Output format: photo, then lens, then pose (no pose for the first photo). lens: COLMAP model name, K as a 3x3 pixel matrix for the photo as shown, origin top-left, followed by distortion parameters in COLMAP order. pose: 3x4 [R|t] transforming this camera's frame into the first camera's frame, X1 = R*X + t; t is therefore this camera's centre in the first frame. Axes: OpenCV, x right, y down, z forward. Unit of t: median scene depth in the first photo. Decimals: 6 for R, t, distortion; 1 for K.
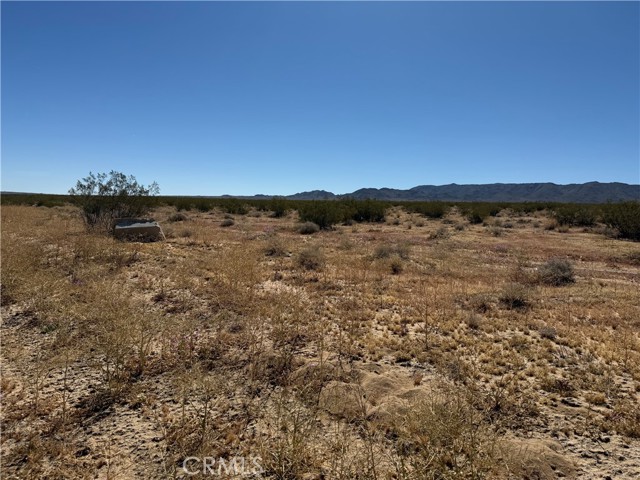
lens RADIAL K [[457.8, 0, 320.0], [0, 457.8, 240.0], [0, 0, 1]] dist [0.043986, -0.036587]
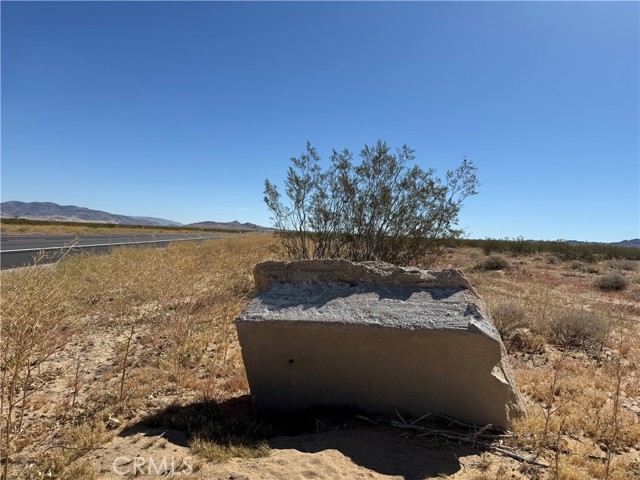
lens RADIAL K [[457.8, 0, 320.0], [0, 457.8, 240.0], [0, 0, 1]] dist [0.043986, -0.036587]
pose [[0.806643, 0.033936, -0.590063, -0.147000], [-0.088911, 0.993957, -0.064380, -0.022002], [0.584313, 0.104394, 0.804786, 0.405938]]
